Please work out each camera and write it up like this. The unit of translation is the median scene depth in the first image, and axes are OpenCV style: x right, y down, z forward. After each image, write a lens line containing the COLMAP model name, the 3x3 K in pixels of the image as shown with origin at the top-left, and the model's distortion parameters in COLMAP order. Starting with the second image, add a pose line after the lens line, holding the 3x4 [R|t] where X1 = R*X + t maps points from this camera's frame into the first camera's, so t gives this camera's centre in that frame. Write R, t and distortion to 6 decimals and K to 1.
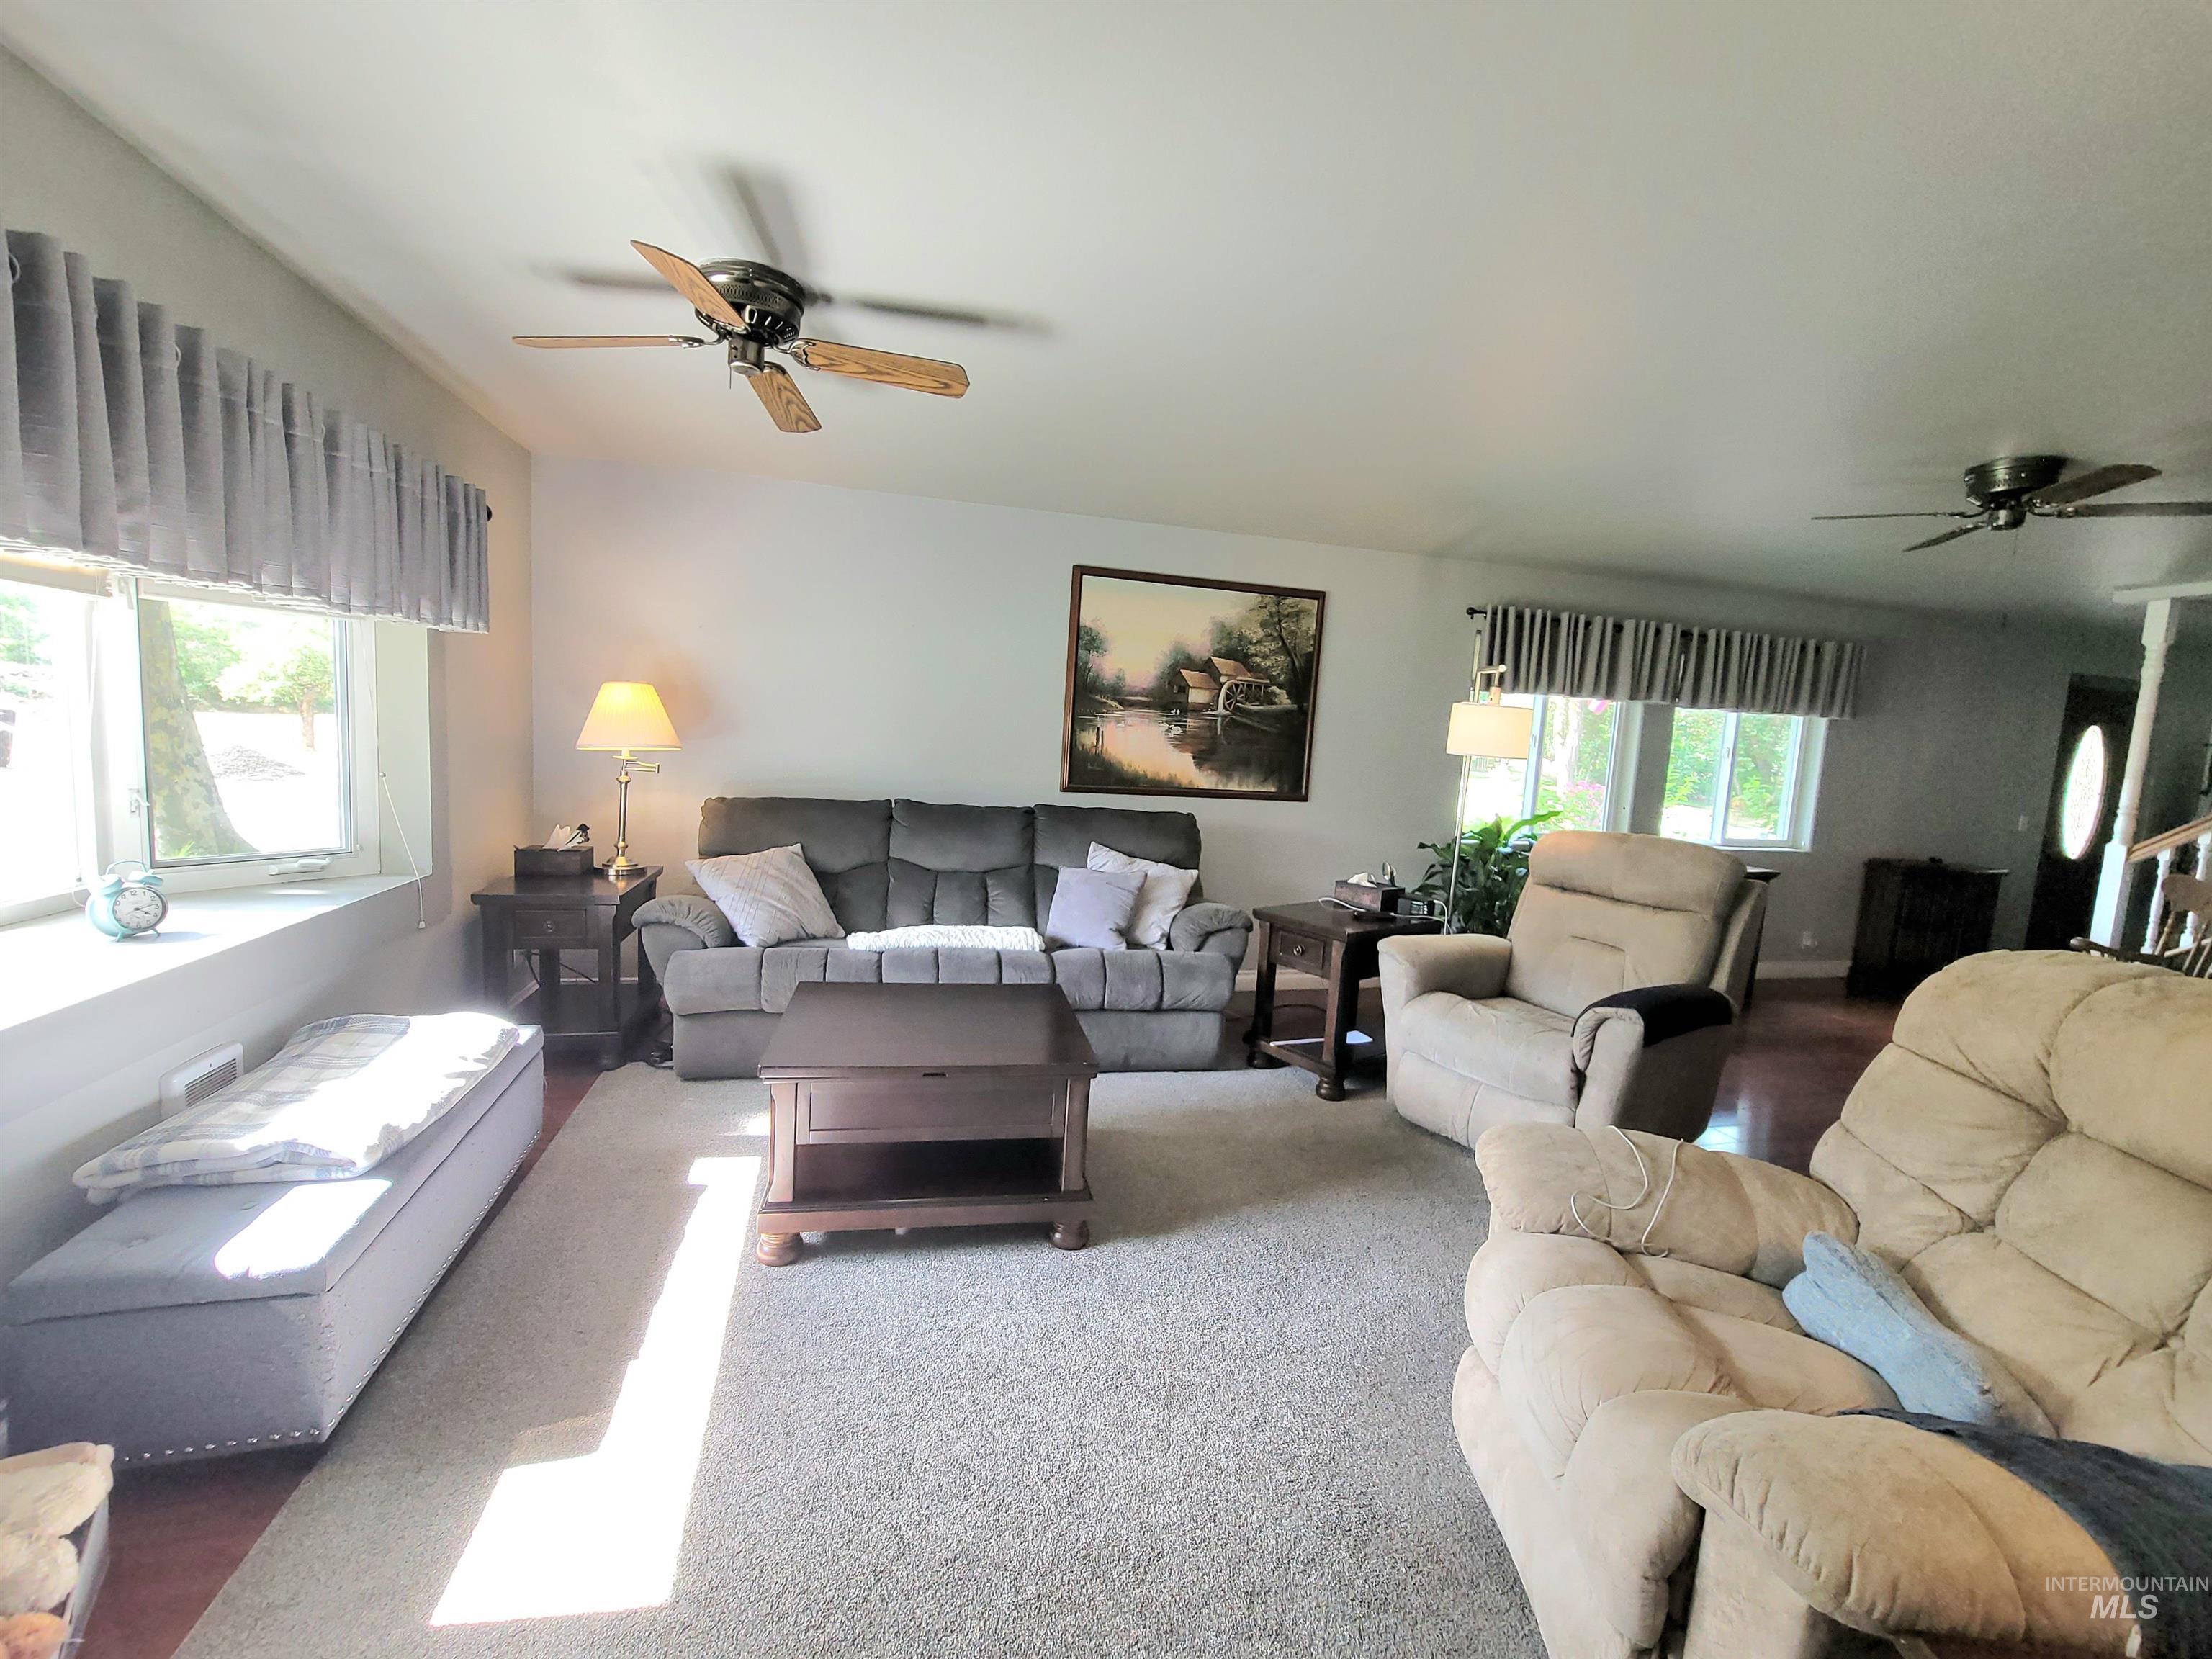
lens RADIAL K [[910.4, 0, 1091.7], [0, 910.4, 831.2], [0, 0, 1]] dist [0.000930, -0.002157]
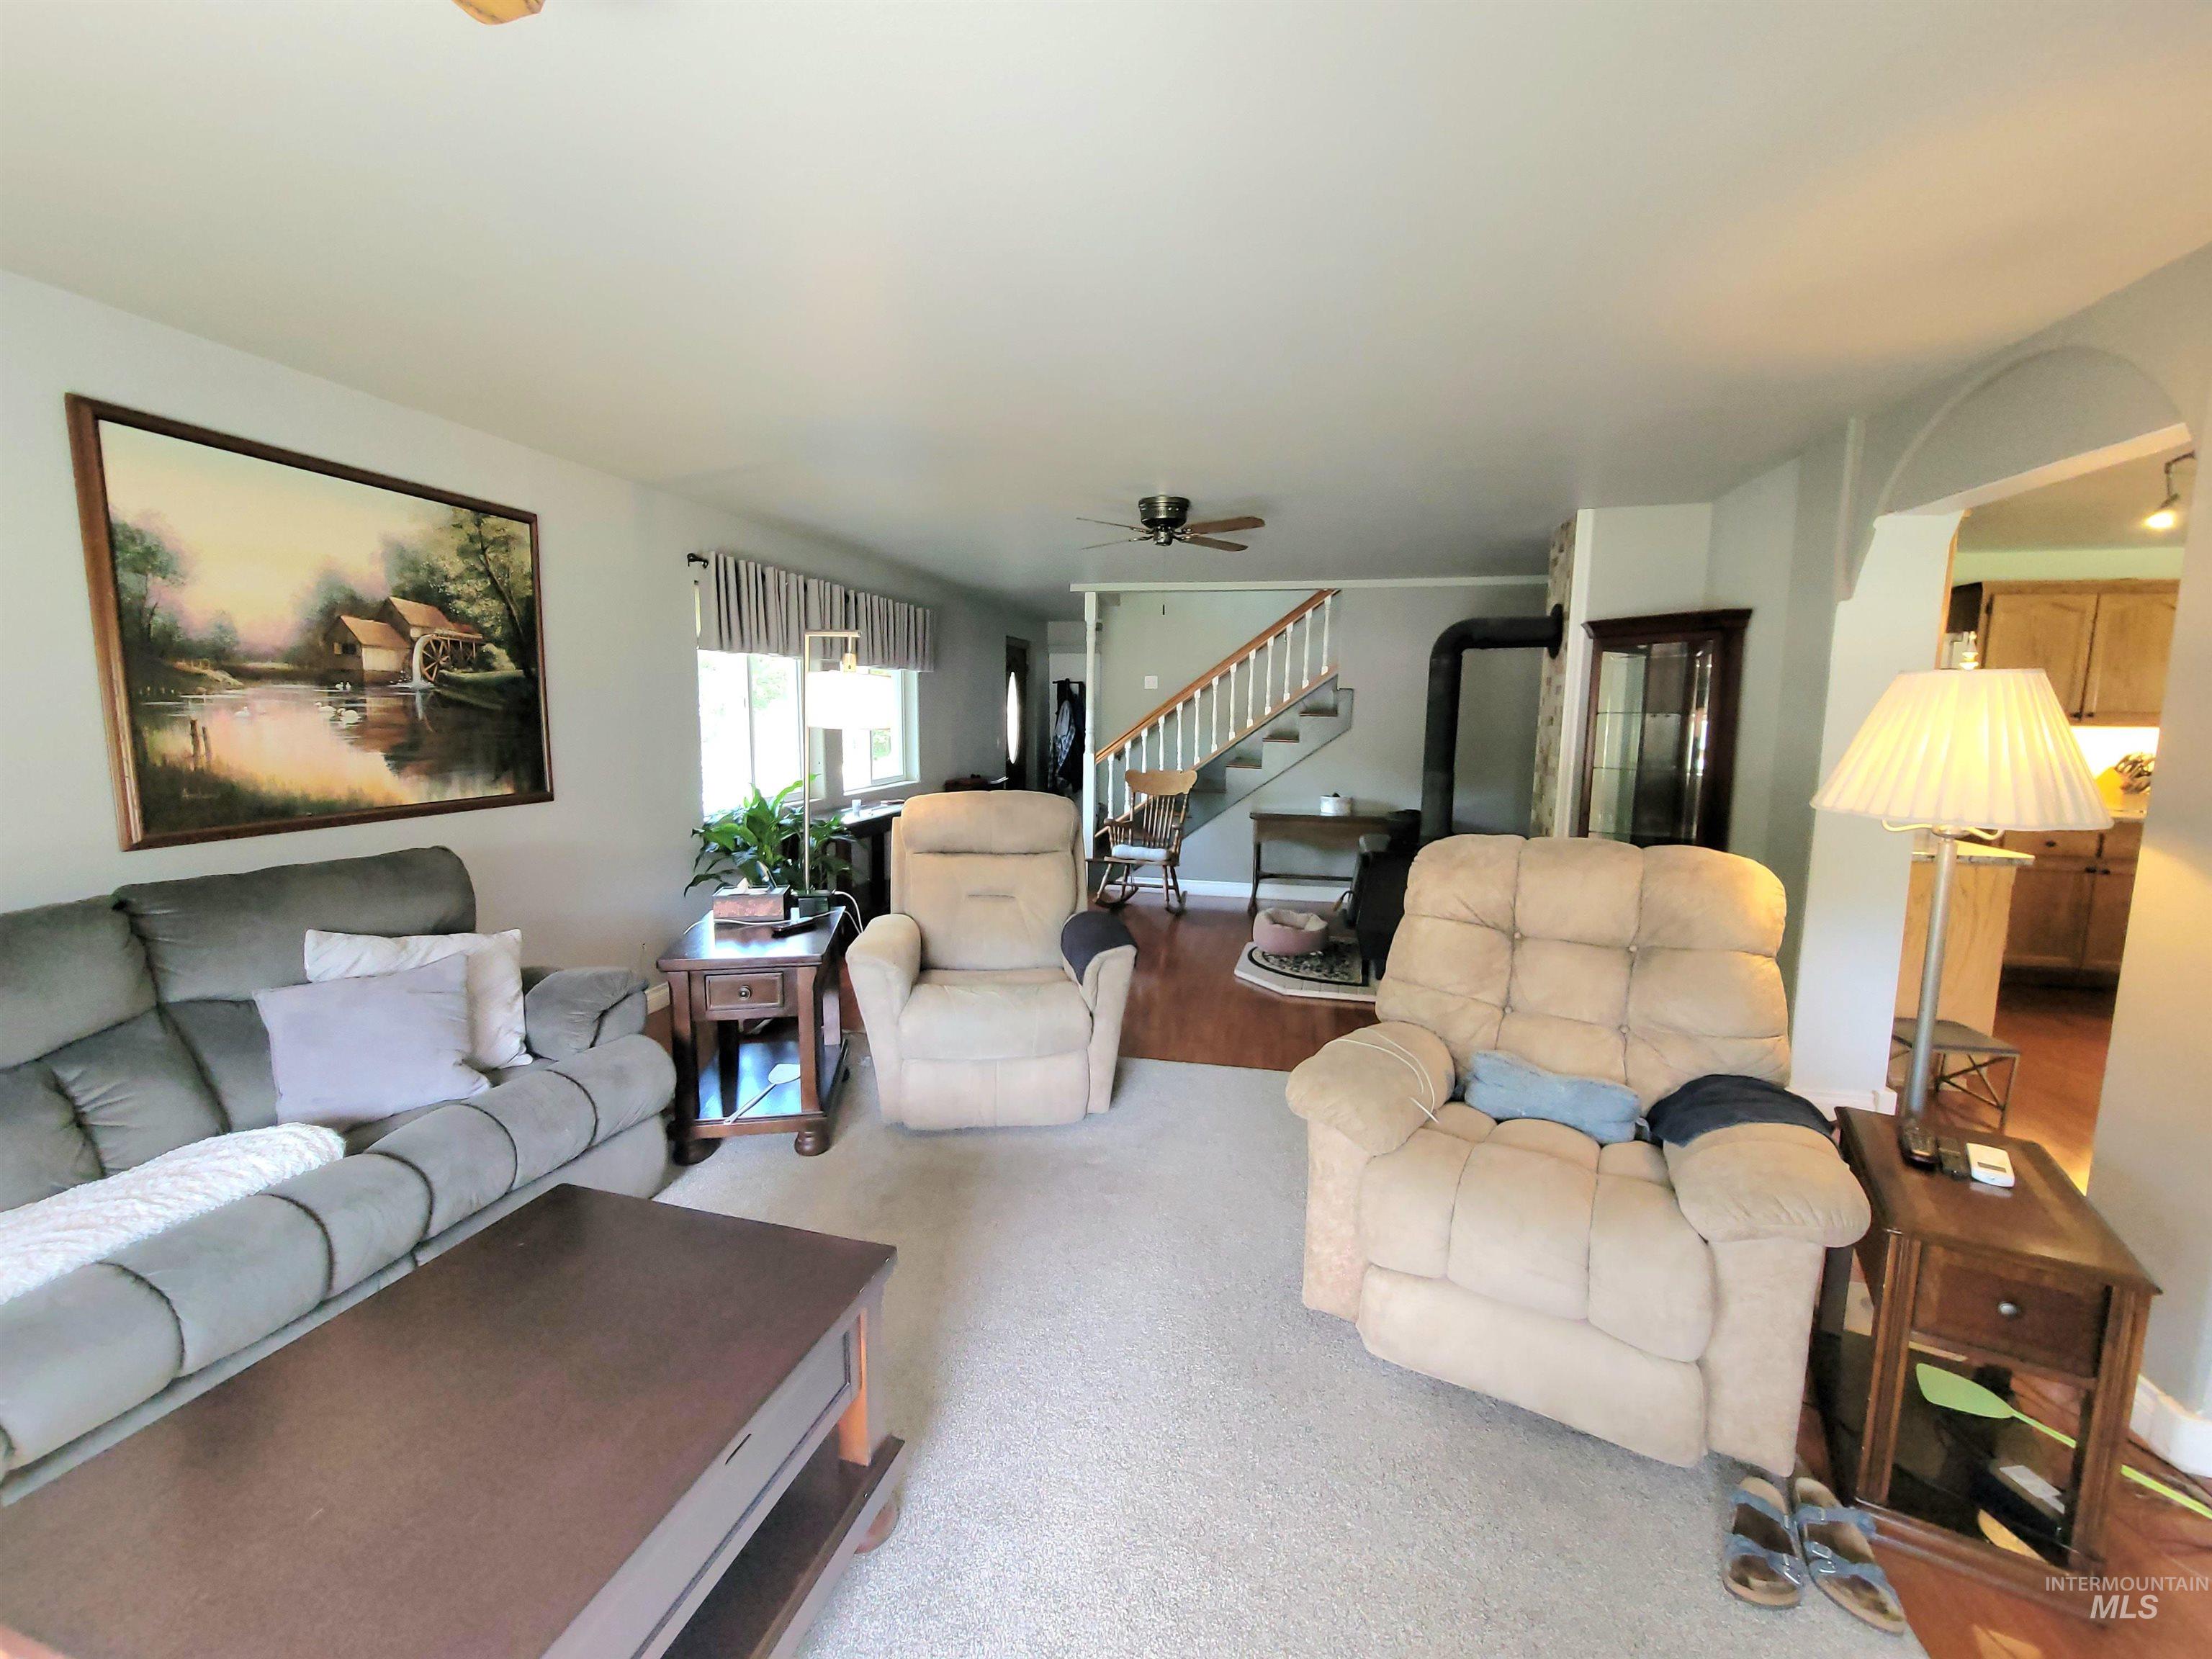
lens RADIAL K [[910.4, 0, 1114.9], [0, 910.4, 827.9], [0, 0, 1]] dist [0.000930, -0.002157]
pose [[0.447126, -0.168455, 0.878465, -0.225580], [0.115783, 0.984743, 0.129904, -0.056994], [-0.886946, 0.043628, 0.459809, 0.267917]]
